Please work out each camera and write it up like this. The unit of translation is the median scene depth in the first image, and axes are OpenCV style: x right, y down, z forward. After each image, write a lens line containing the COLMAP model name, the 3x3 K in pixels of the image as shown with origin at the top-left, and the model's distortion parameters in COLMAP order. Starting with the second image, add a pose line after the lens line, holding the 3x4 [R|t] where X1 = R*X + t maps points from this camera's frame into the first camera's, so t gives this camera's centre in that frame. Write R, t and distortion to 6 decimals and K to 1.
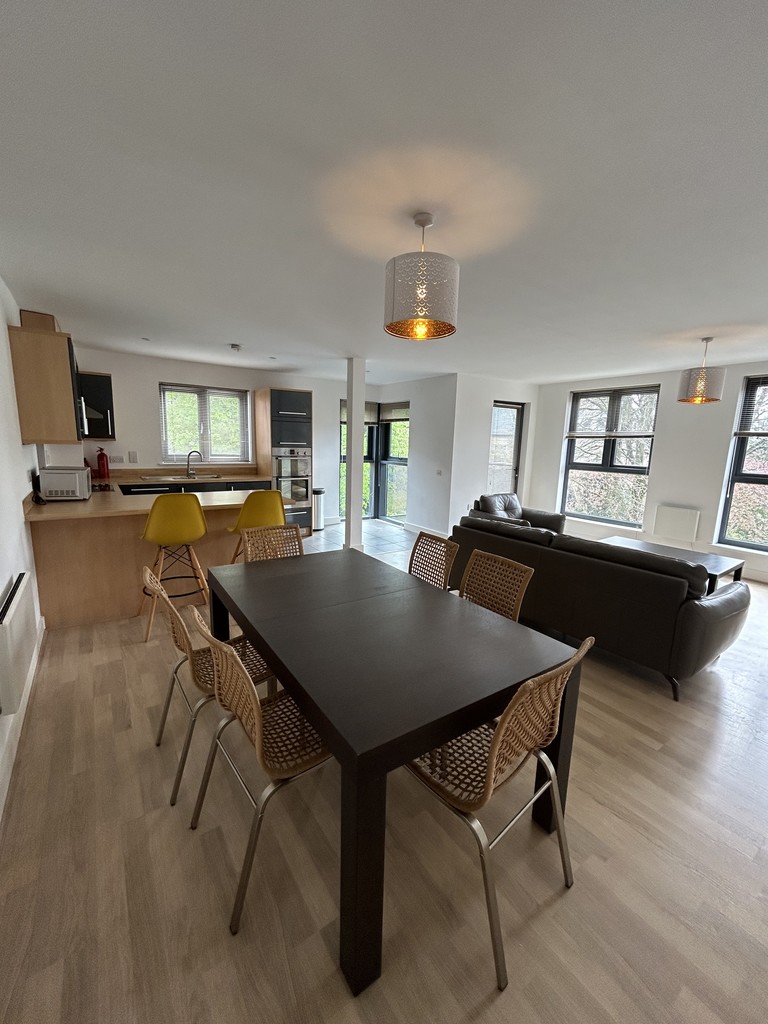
lens RADIAL K [[413.7, 0, 384.0], [0, 413.7, 512.0], [0, 0, 1]] dist [-0.001591, -0.000046]
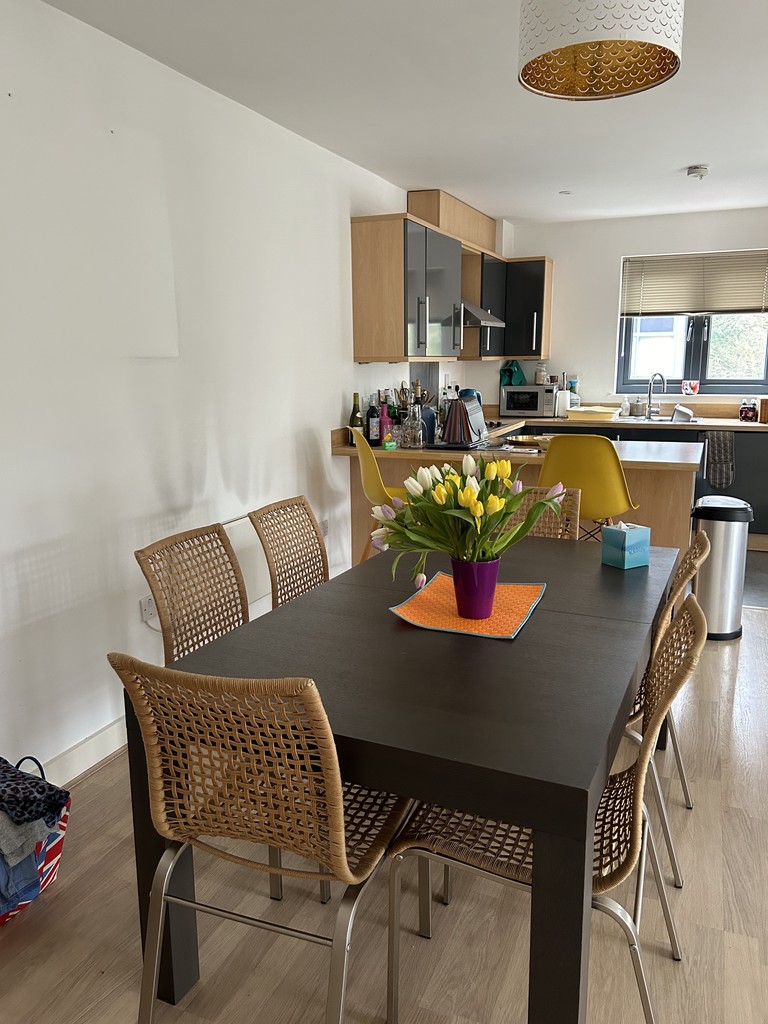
lens RADIAL K [[774.8, 0, 384.0], [0, 774.8, 512.0], [0, 0, 1]] dist [0.055367, 0.000226]
pose [[0.551634, 0.146215, -0.821171, 0.270212], [-0.130232, 0.987539, 0.088353, -0.011103], [0.823857, 0.058204, 0.563802, 0.122652]]
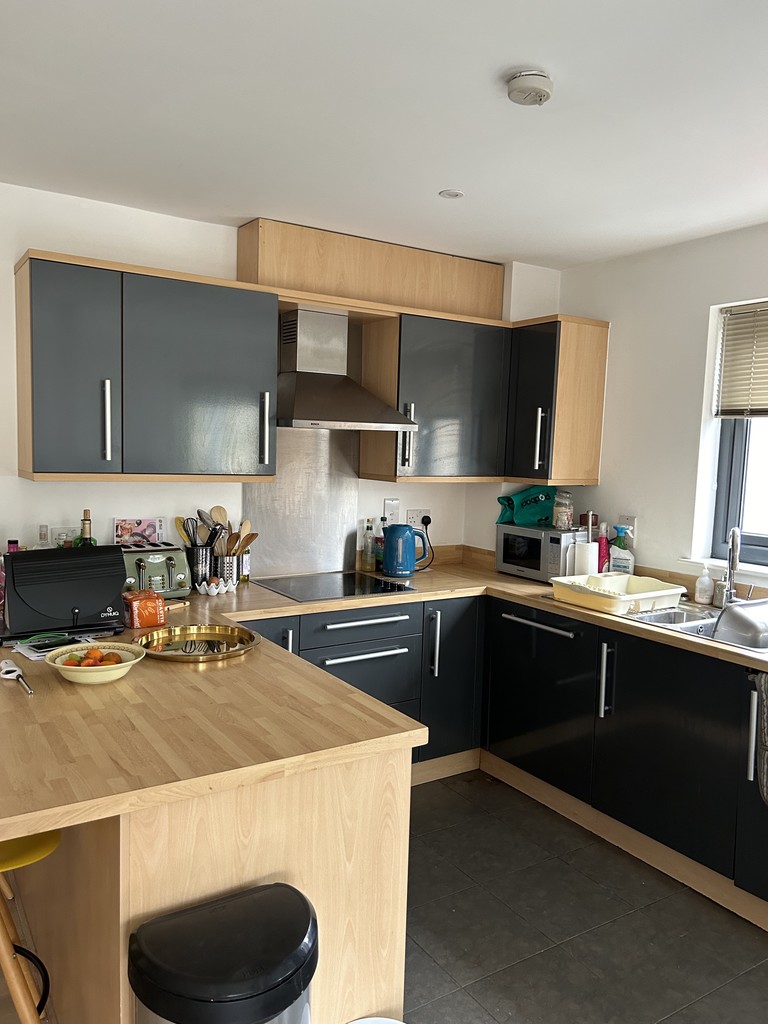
lens RADIAL K [[774.8, 0, 384.0], [0, 774.8, 512.0], [0, 0, 1]] dist [0.055367, 0.000226]
pose [[-0.014156, 0.070409, -0.997418, 0.077955], [-0.206650, 0.975776, 0.071814, -0.172345], [0.978312, 0.207133, 0.000737, 0.877873]]
